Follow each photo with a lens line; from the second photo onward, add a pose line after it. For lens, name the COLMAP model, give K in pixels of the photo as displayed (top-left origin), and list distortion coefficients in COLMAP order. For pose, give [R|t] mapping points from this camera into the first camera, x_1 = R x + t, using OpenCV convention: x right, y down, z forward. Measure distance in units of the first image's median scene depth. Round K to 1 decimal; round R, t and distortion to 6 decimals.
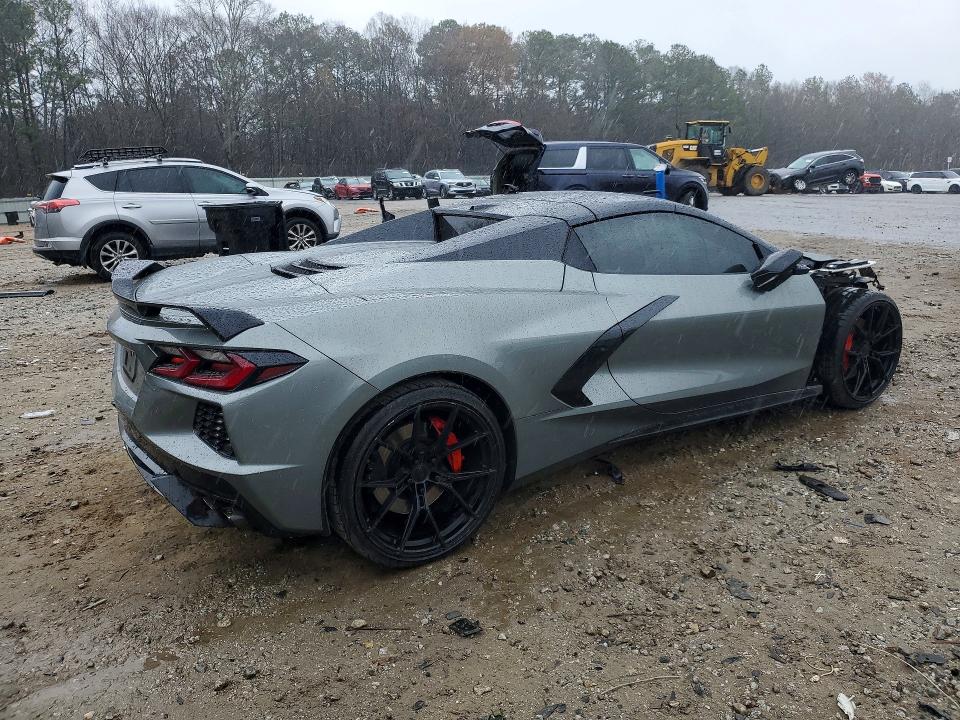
lens RADIAL K [[768.1, 0, 476.0], [0, 768.1, 363.0], [0, 0, 1]] dist [0.011684, 0.009469]
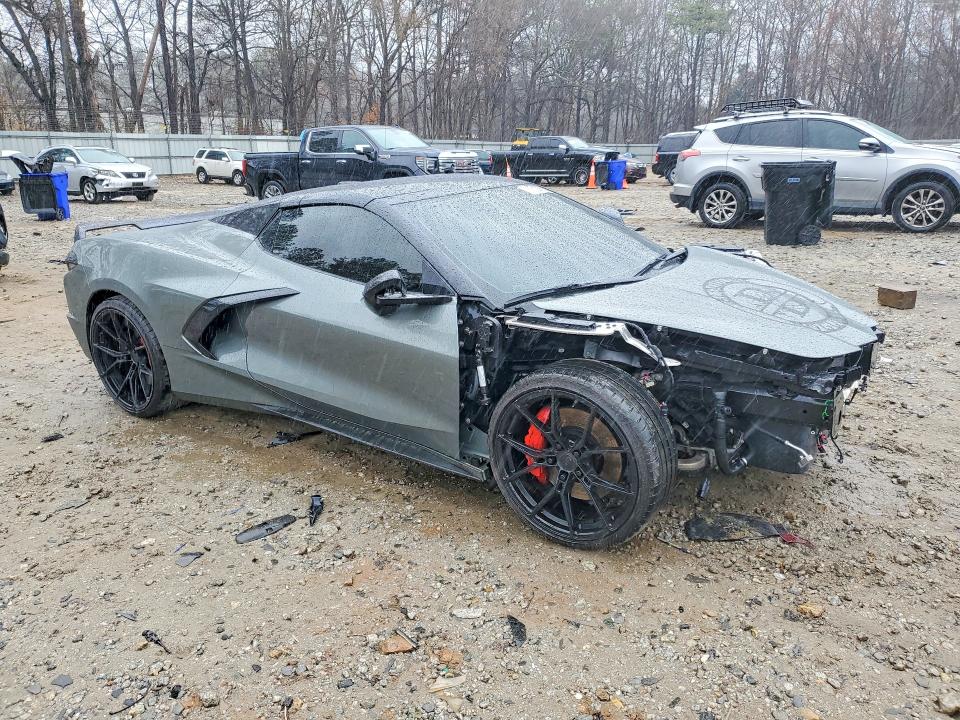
lens RADIAL K [[768.1, 0, 476.0], [0, 768.1, 363.0], [0, 0, 1]] dist [0.011684, 0.009469]
pose [[0.366758, 0.285018, -0.885581, 0.425080], [-0.214809, 0.952135, 0.217476, -0.089552], [0.905177, 0.110470, 0.410428, 0.276369]]
